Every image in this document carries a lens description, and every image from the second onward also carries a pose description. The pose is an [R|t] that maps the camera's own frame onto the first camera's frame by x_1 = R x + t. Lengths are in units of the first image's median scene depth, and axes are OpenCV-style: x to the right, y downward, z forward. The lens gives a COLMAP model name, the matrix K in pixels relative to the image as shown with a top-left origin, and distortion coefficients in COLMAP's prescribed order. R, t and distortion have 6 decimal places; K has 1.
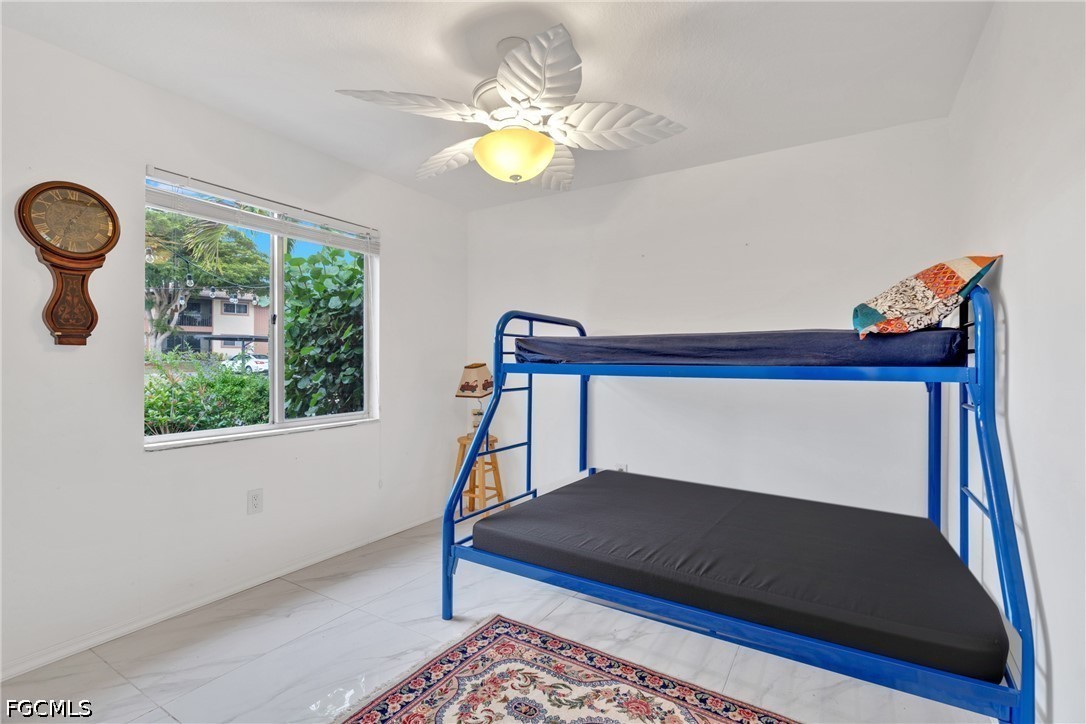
lens RADIAL K [[526.2, 0, 536.0], [0, 526.2, 356.0], [0, 0, 1]] dist [-0.002836, -0.000130]
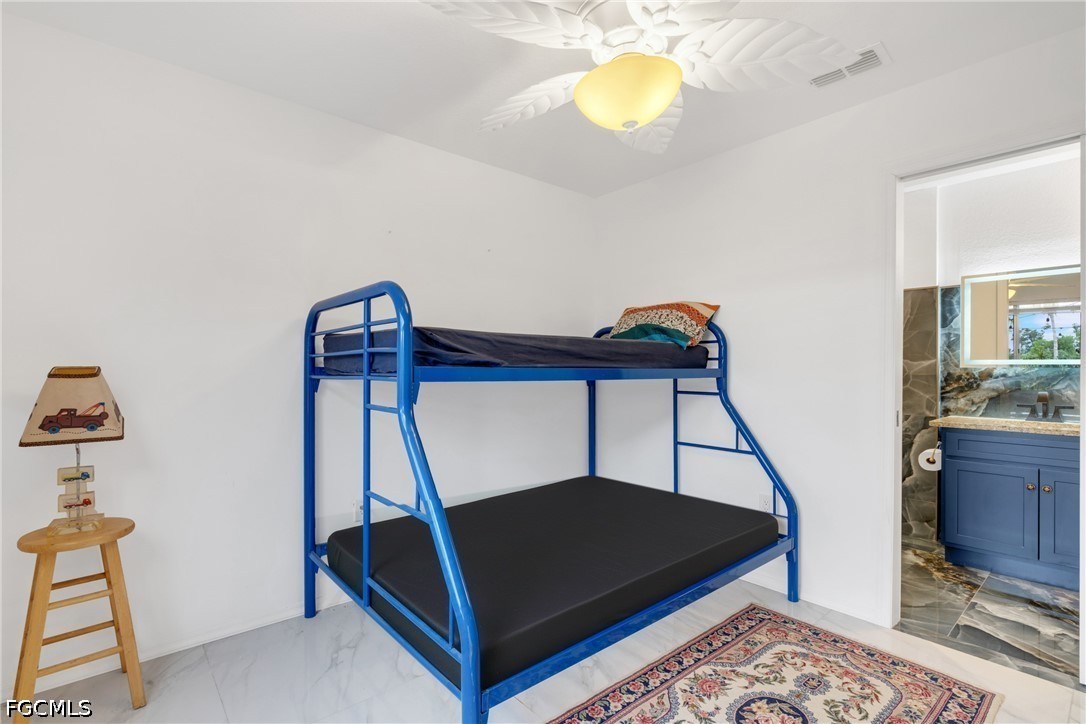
lens RADIAL K [[508.2, 0, 543.0], [0, 508.2, 362.0], [0, 0, 1]] dist [-0.002201, -0.000028]
pose [[0.278250, 0.006149, 0.960489, -0.779882], [-0.014576, 0.999891, -0.002178, 0.010006], [-0.960398, -0.013394, 0.278310, 0.904733]]
